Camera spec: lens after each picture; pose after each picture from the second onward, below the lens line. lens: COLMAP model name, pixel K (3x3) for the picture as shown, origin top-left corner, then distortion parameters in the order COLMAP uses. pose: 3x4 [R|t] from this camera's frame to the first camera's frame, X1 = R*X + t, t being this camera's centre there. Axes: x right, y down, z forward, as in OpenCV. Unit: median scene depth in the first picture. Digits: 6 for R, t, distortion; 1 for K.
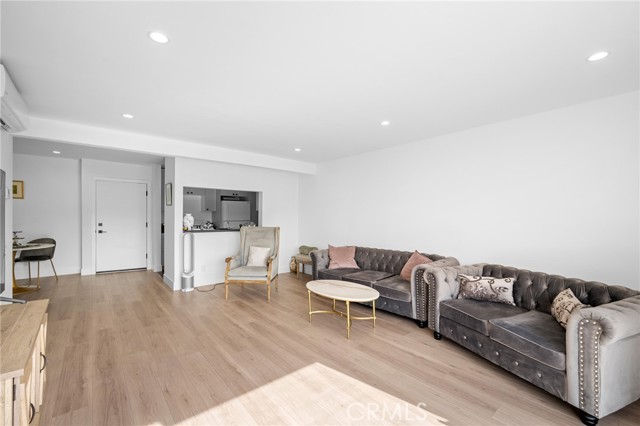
lens RADIAL K [[272.7, 0, 320.0], [0, 272.7, 213.0], [0, 0, 1]] dist [-0.001602, -0.000119]
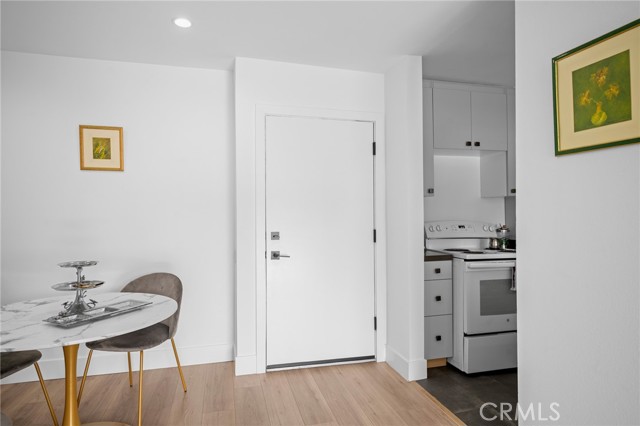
lens RADIAL K [[372.7, 0, 320.0], [0, 372.7, 213.0], [0, 0, 1]] dist [-0.001514, 0.000207]
pose [[0.905755, -0.005520, -0.423765, -0.748379], [0.007684, 0.999965, 0.003400, 0.013632], [0.423731, -0.006336, 0.905766, 0.791864]]
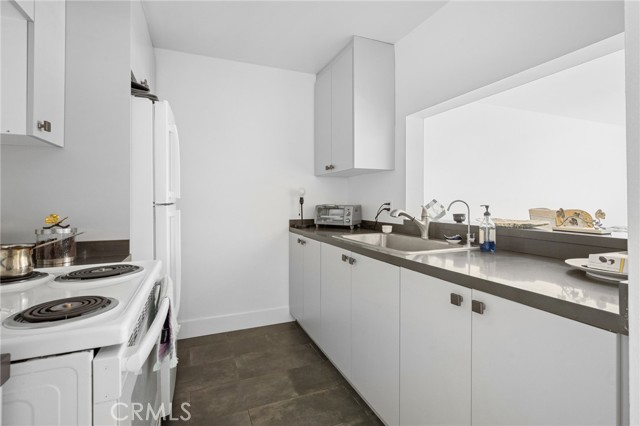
lens RADIAL K [[306.4, 0, 320.2], [0, 306.4, 195.9], [0, 0, 1]] dist [-0.003468, -0.000603]
pose [[0.304244, 0.010374, 0.952538, -0.905785], [-0.002476, 0.999946, -0.010100, 0.038521], [-0.952591, 0.000714, 0.304253, 1.420564]]
